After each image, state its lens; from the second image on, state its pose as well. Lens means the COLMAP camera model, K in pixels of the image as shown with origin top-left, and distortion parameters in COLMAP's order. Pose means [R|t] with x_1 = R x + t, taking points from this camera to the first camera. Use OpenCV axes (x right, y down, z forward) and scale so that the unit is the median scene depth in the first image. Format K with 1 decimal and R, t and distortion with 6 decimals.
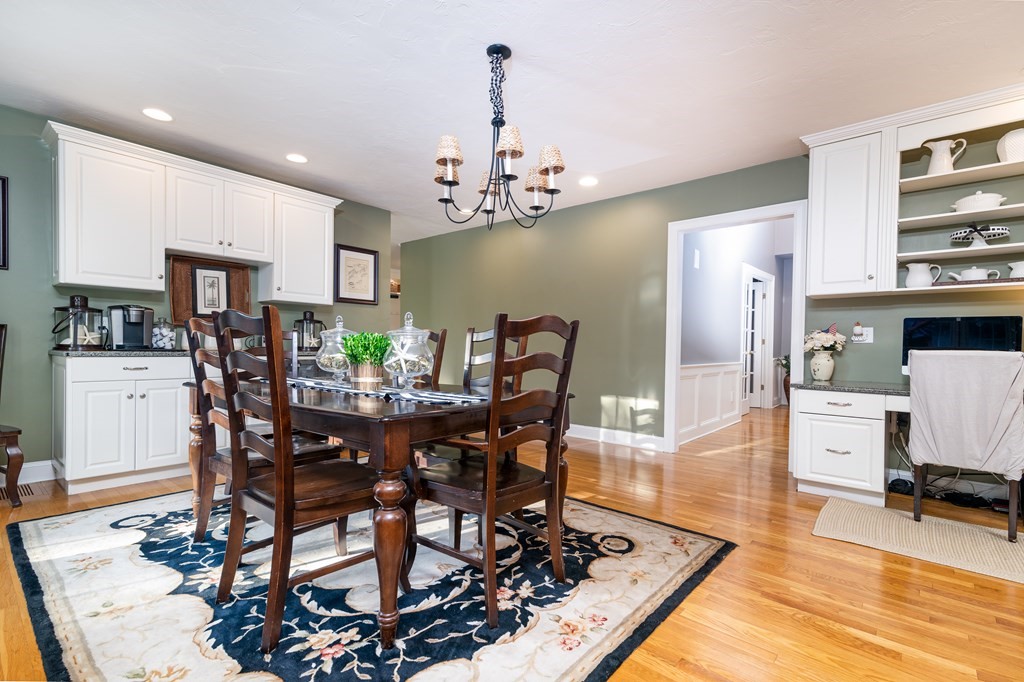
lens RADIAL K [[470.3, 0, 512.9], [0, 470.3, 352.9], [0, 0, 1]] dist [0.019314, -0.000475]
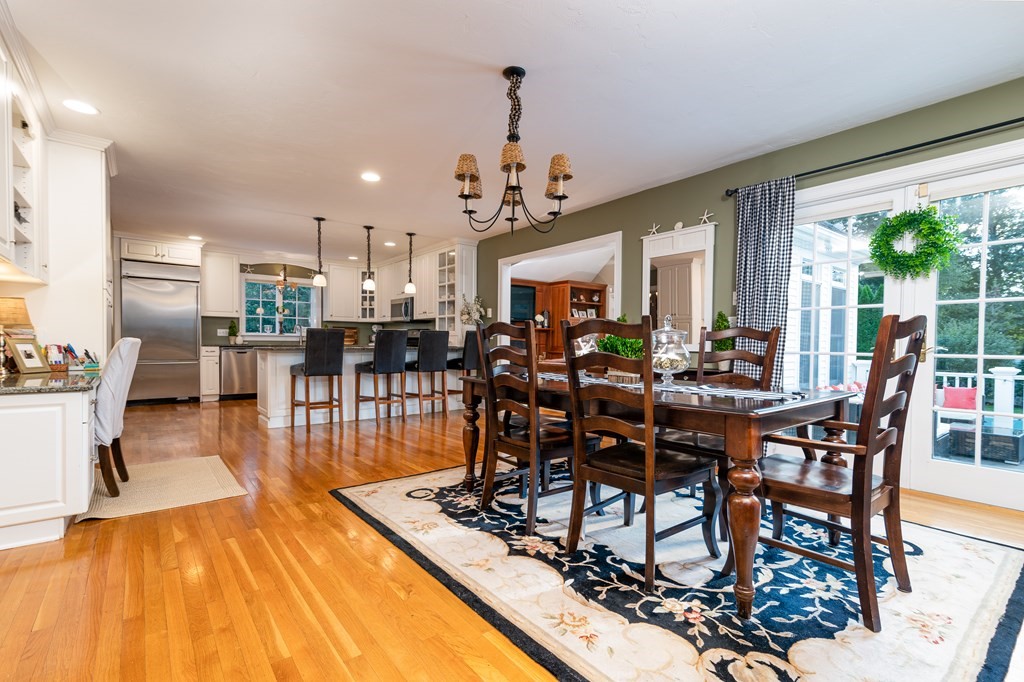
lens RADIAL K [[470.3, 0, 511.1], [0, 470.3, 345.5], [0, 0, 1]] dist [0.019314, -0.000475]
pose [[-0.981140, -0.020587, 0.192201, -0.193903], [-0.015964, 0.999545, 0.025573, -0.029046], [-0.192641, 0.022023, -0.981022, 1.619688]]
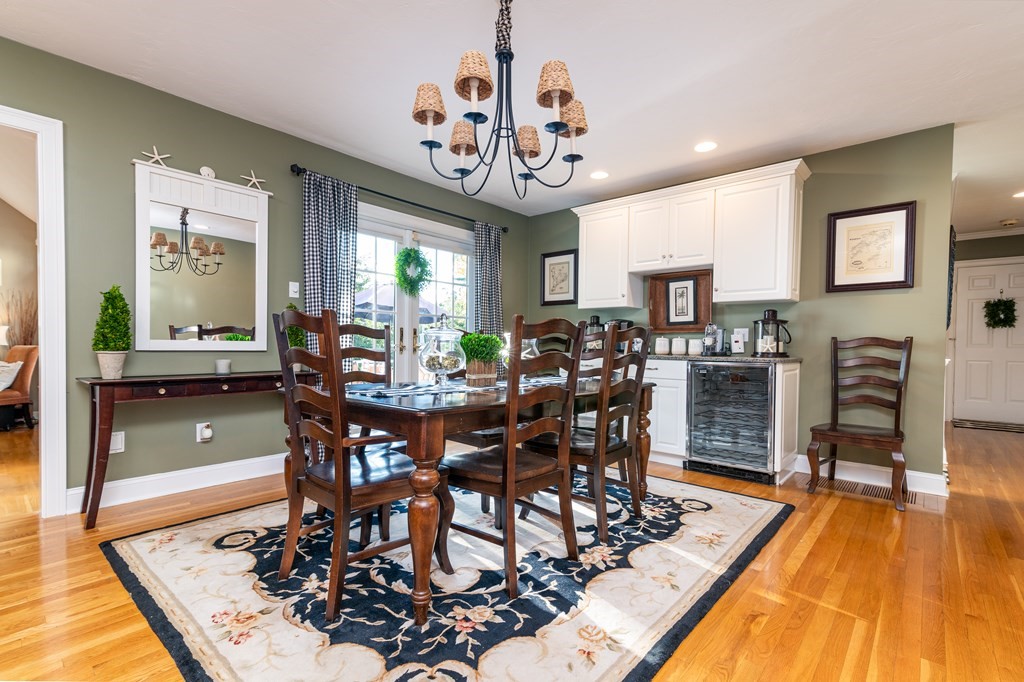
lens RADIAL K [[470.3, 0, 517.3], [0, 470.3, 351.8], [0, 0, 1]] dist [0.019314, -0.000475]
pose [[-0.003181, -0.000798, -0.999995, 0.577620], [-0.028063, 0.999606, -0.000708, -0.001103], [0.999601, 0.028061, -0.003202, 0.801192]]
